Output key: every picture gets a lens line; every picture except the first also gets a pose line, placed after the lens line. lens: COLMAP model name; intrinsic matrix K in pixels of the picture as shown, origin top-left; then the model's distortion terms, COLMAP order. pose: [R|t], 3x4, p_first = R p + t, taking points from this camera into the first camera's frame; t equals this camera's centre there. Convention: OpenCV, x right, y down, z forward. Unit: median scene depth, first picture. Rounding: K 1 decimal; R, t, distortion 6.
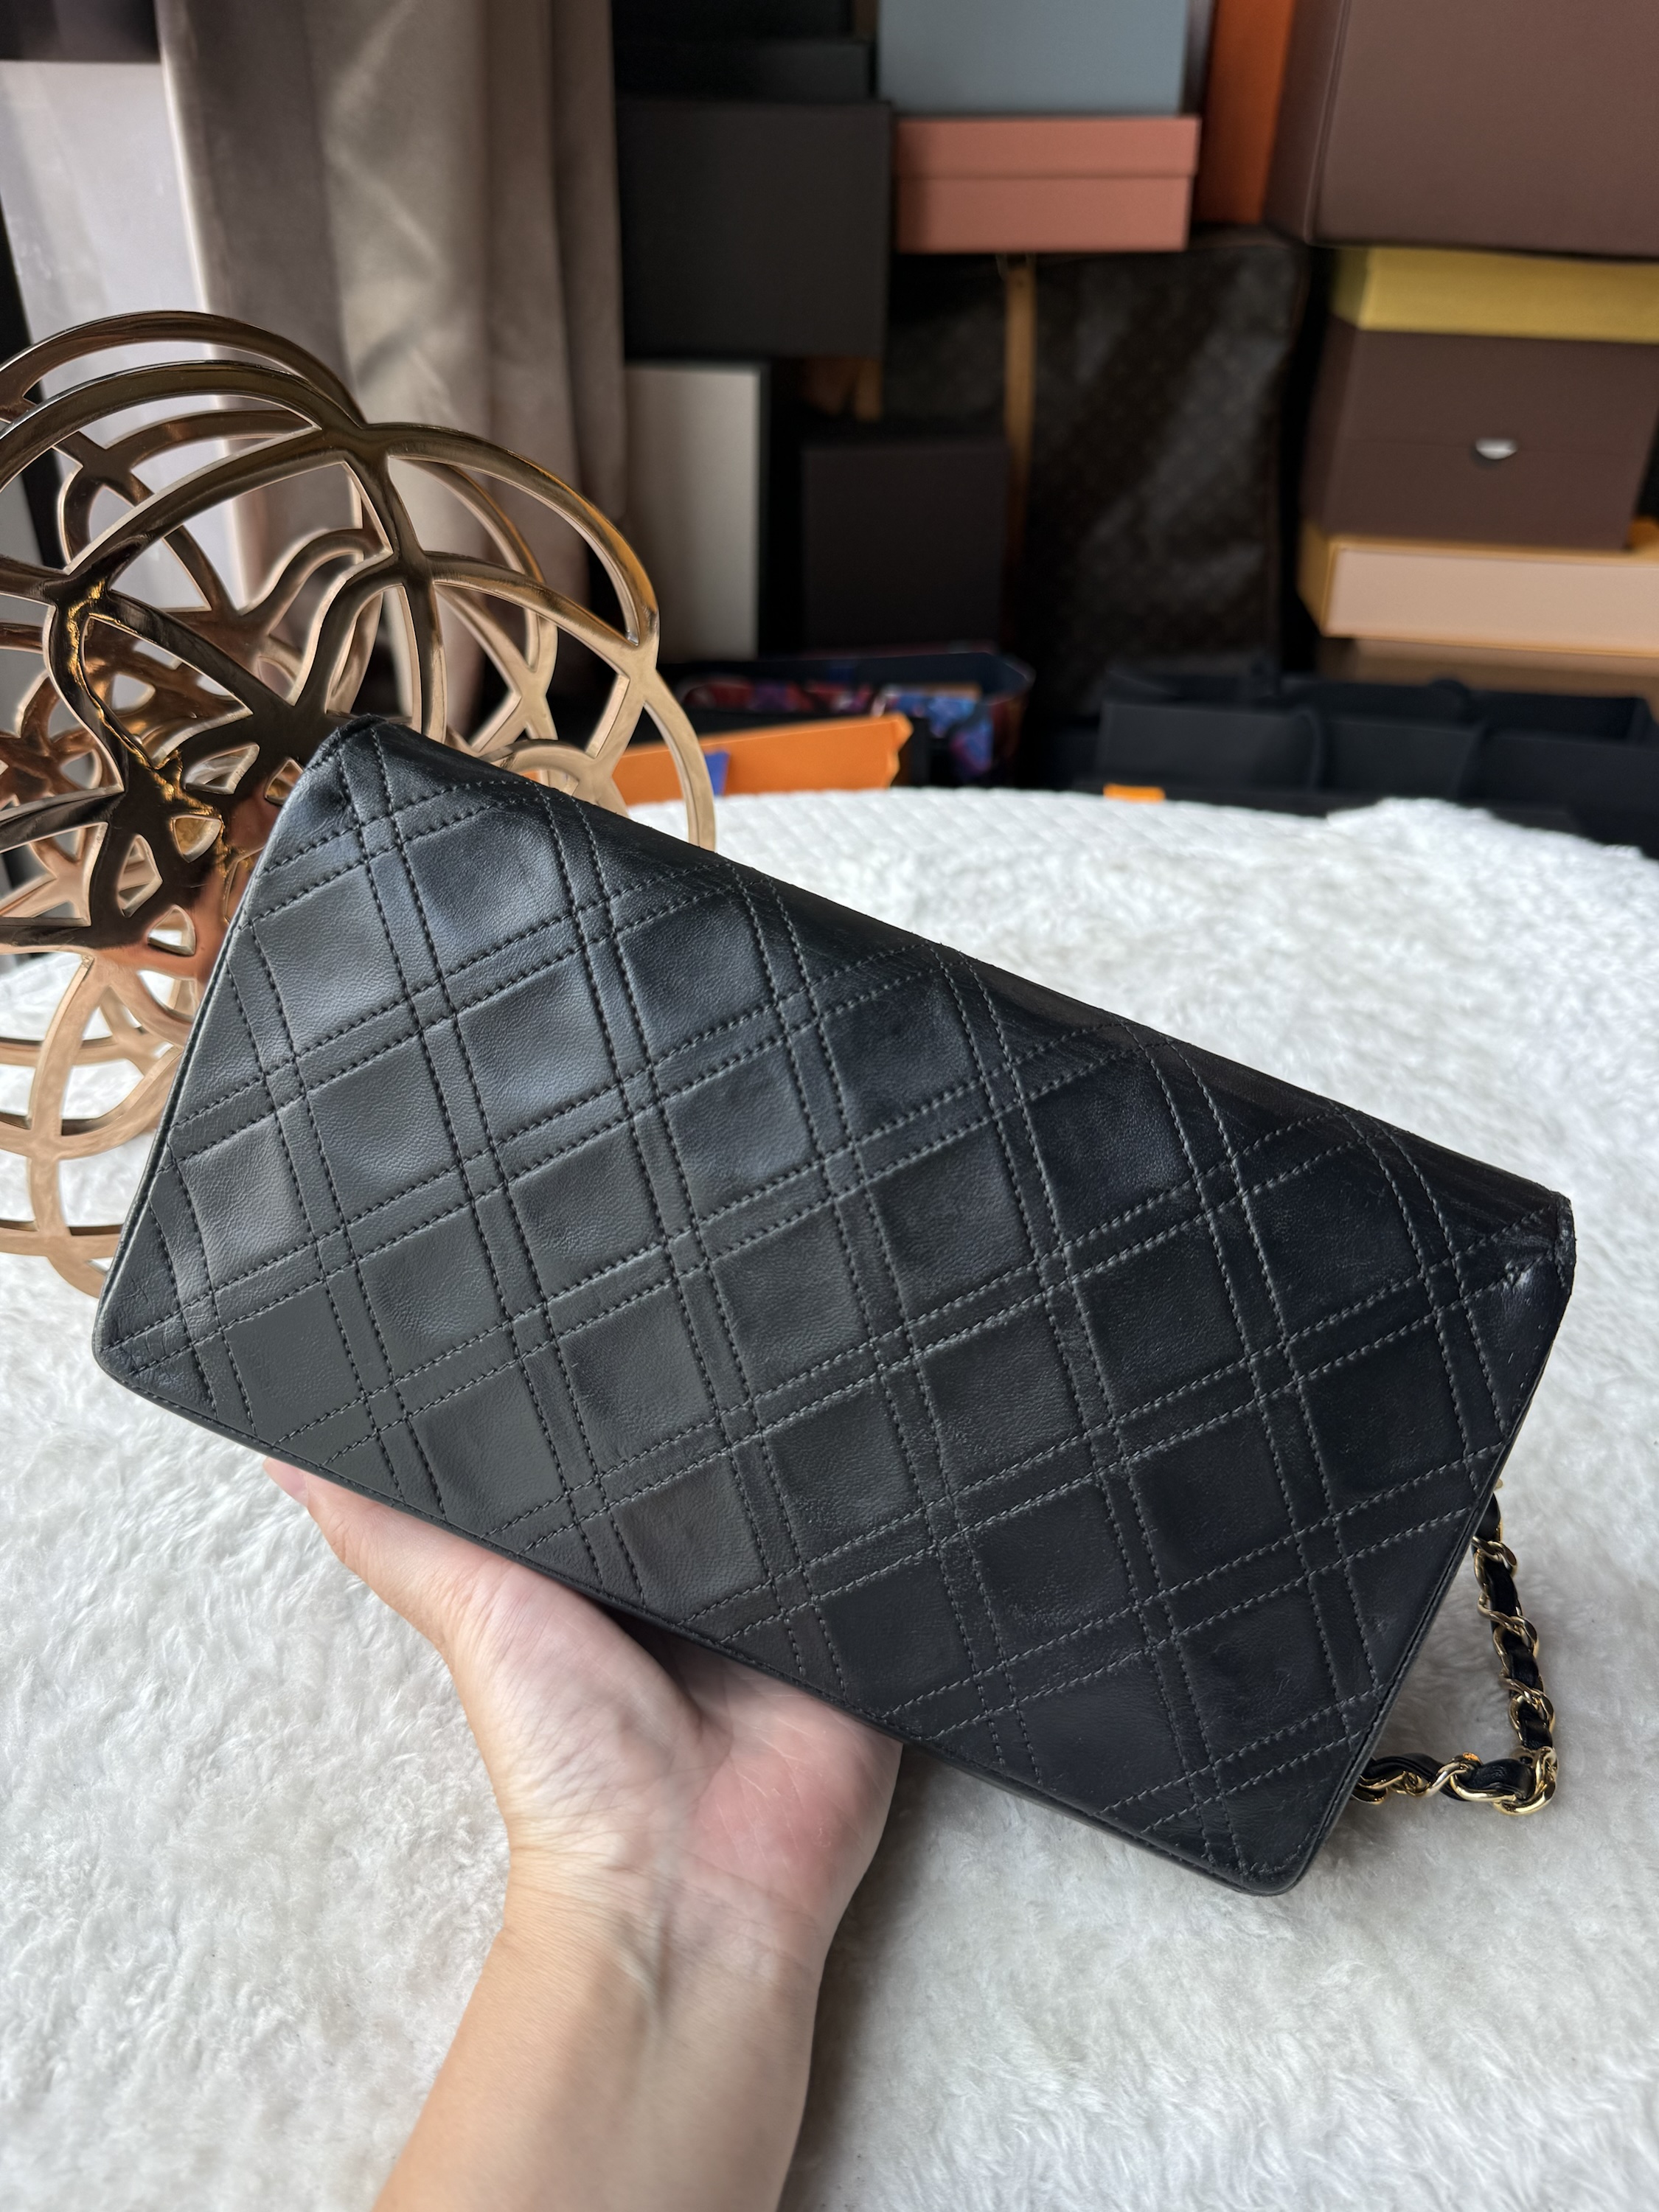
lens RADIAL K [[1637.2, 0, 829.5], [0, 1637.2, 1106.0], [0, 0, 1]] dist [-0.002523, -0.010057]
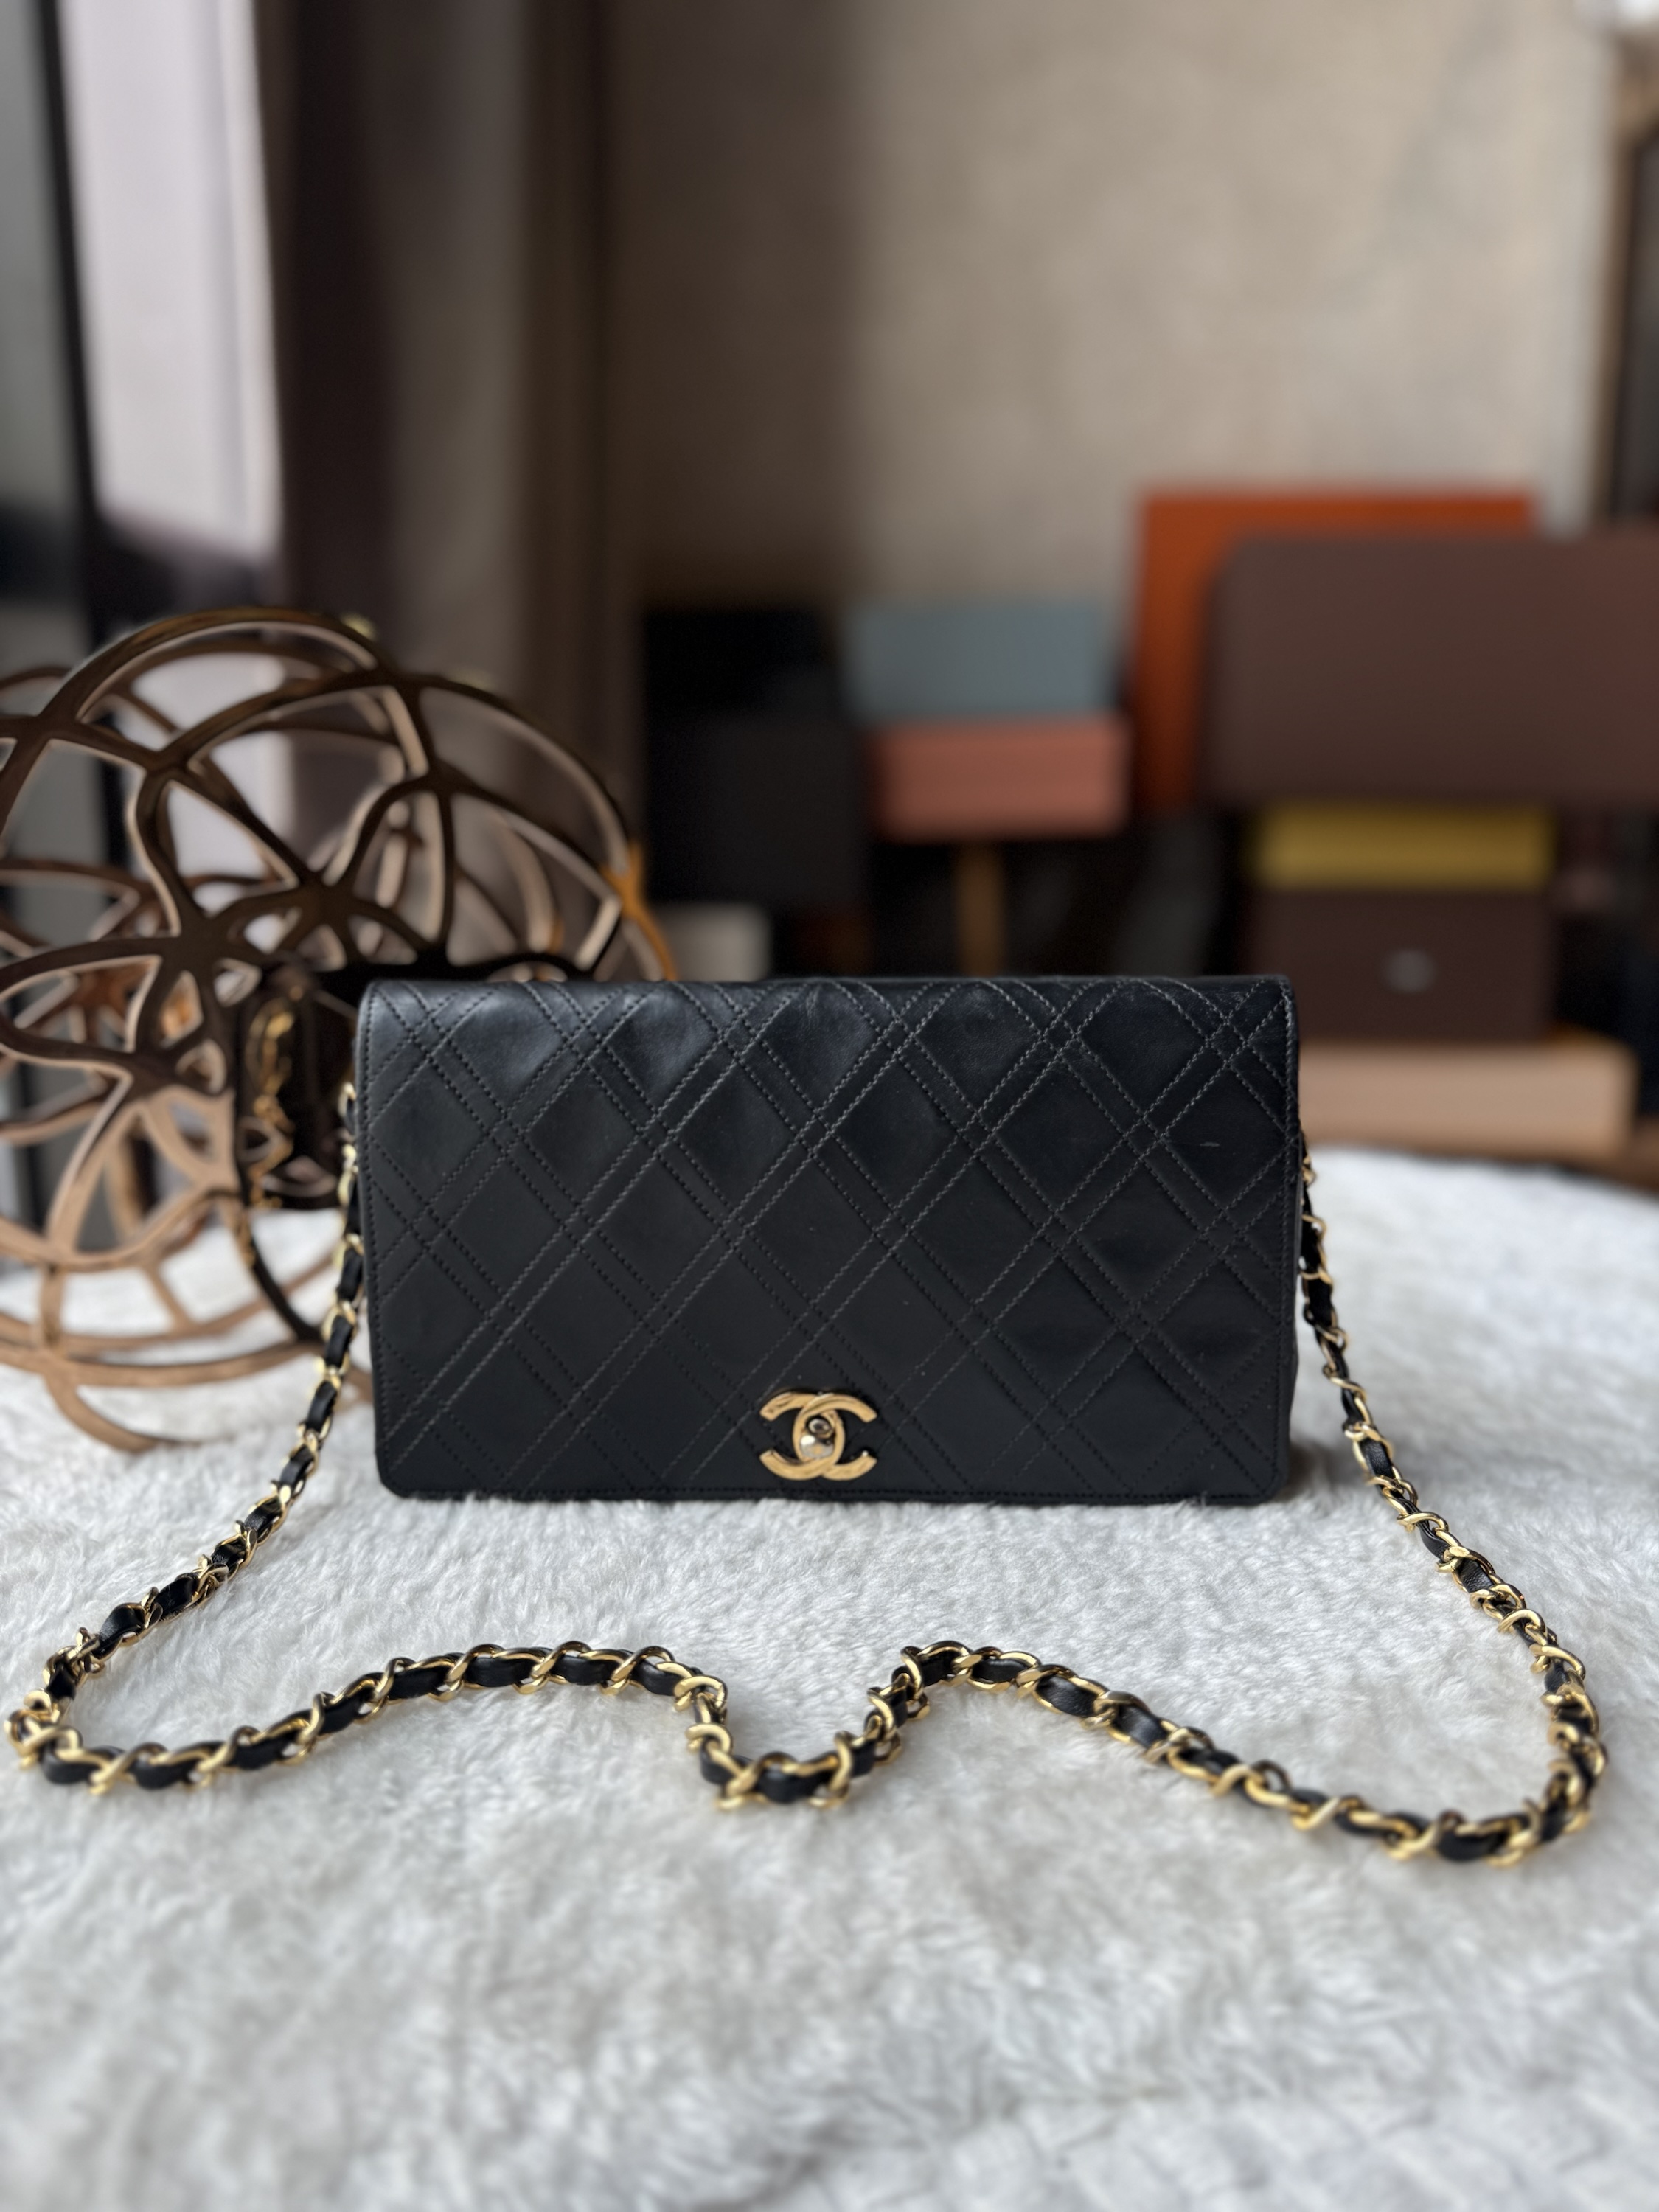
lens RADIAL K [[1637.2, 0, 829.5], [0, 1637.2, 1106.0], [0, 0, 1]] dist [-0.002523, -0.010057]
pose [[0.999808, -0.018587, -0.006249, 0.027036], [0.014668, 0.920364, -0.390788, 0.245031], [0.013015, 0.390622, 0.920459, -0.024232]]
